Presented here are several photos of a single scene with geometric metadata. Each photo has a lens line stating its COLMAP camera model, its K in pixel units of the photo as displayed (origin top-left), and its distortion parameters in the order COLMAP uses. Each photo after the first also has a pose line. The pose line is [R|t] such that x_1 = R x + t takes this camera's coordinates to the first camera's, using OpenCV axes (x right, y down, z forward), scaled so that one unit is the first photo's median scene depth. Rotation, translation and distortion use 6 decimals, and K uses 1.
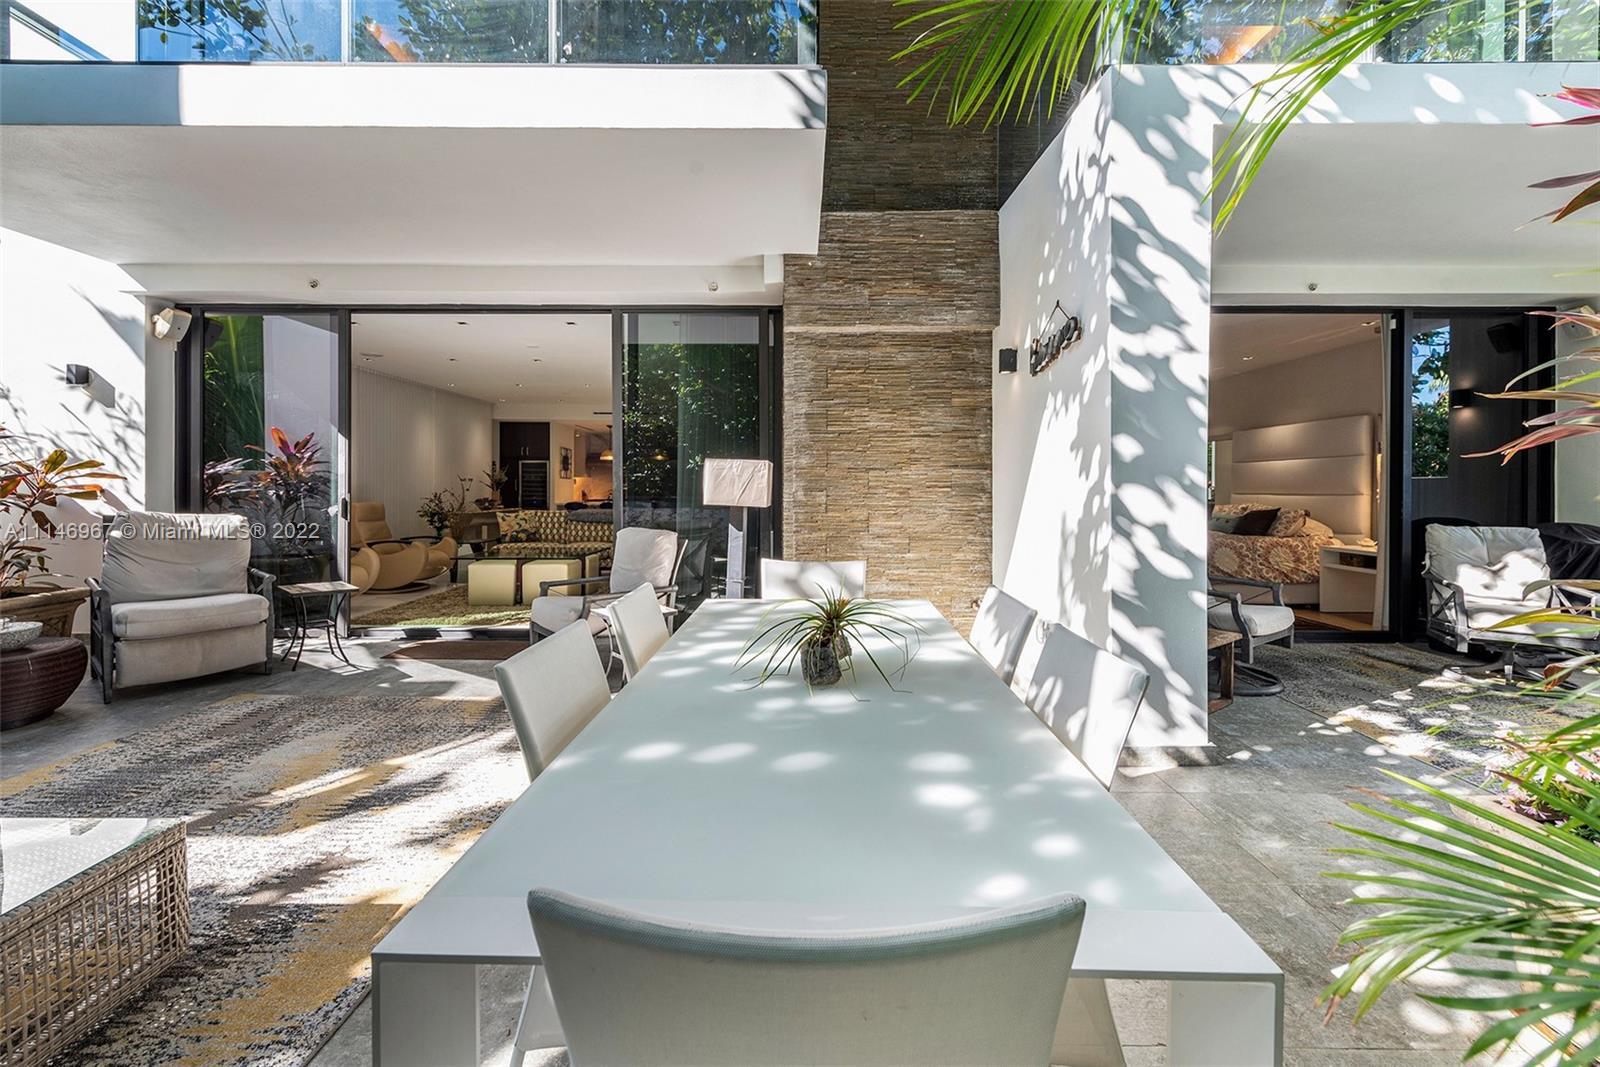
lens RADIAL K [[649.0, 0, 804.1], [0, 649.0, 486.3], [0, 0, 1]] dist [0.015563, -0.006468]
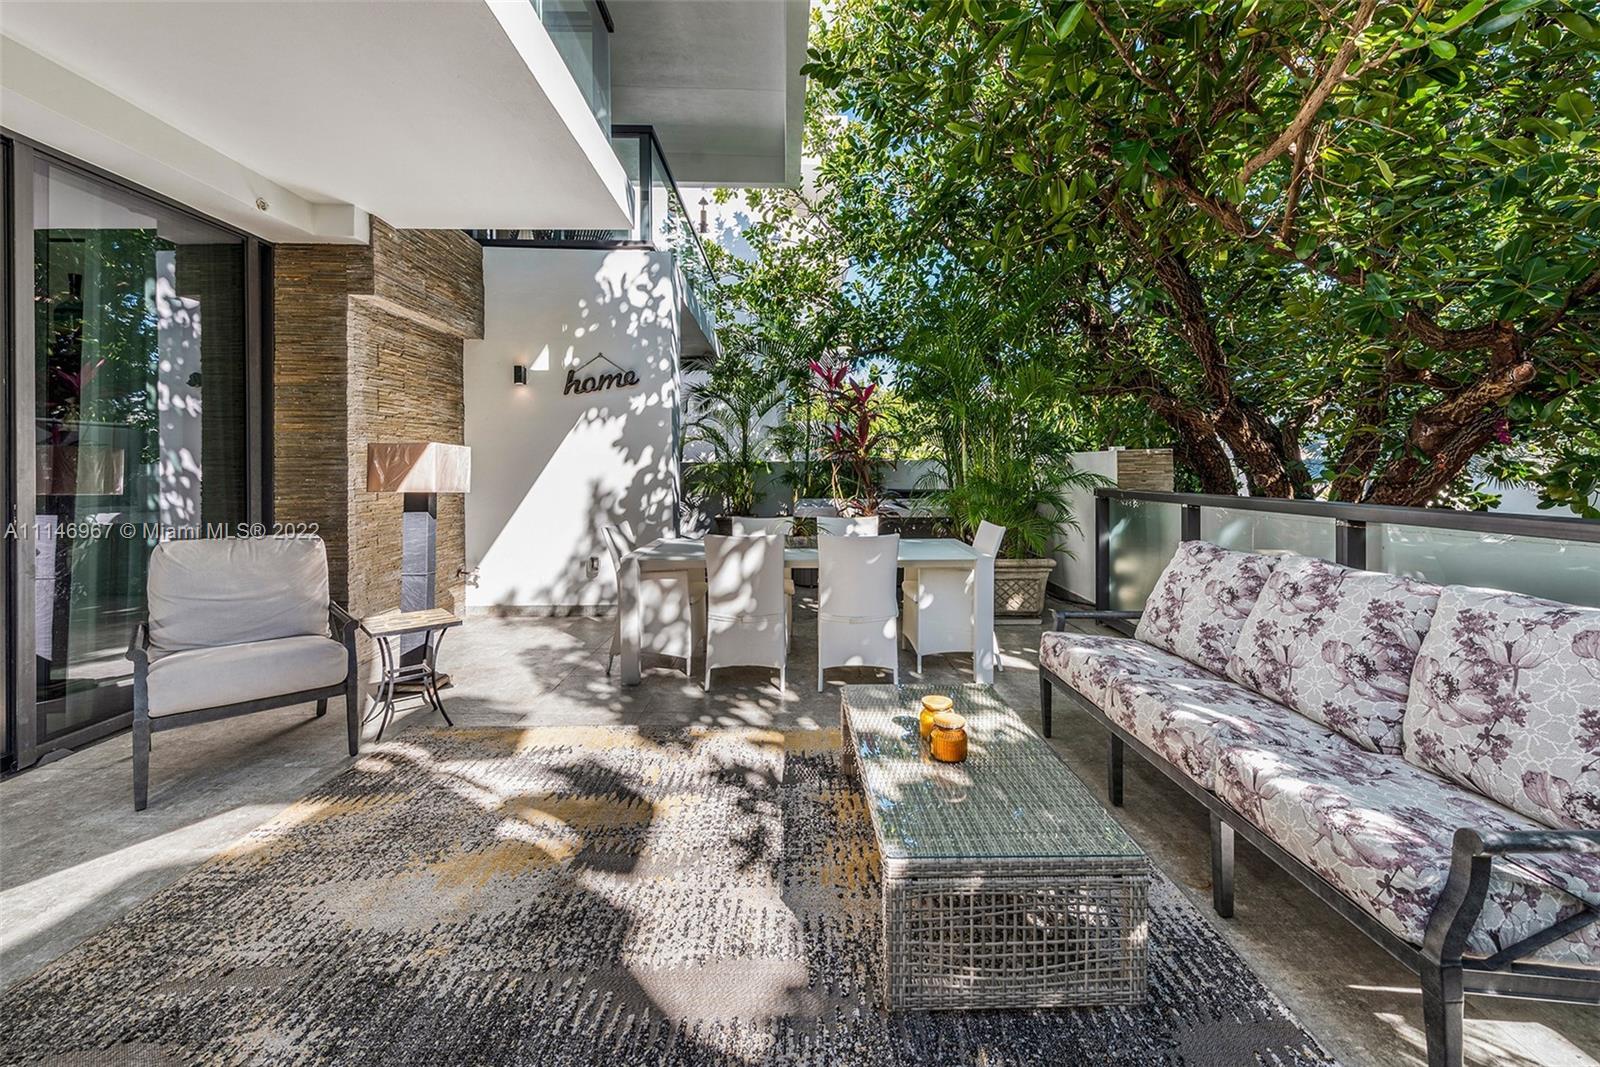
lens RADIAL K [[655.7, 0, 805.9], [0, 655.7, 461.0], [0, 0, 1]] dist [0.008740, -0.000890]
pose [[-0.032310, 0.007785, 0.999448, -0.928454], [0.008228, 0.999938, -0.007523, -0.003550], [-0.999444, 0.007981, -0.032372, 0.418745]]
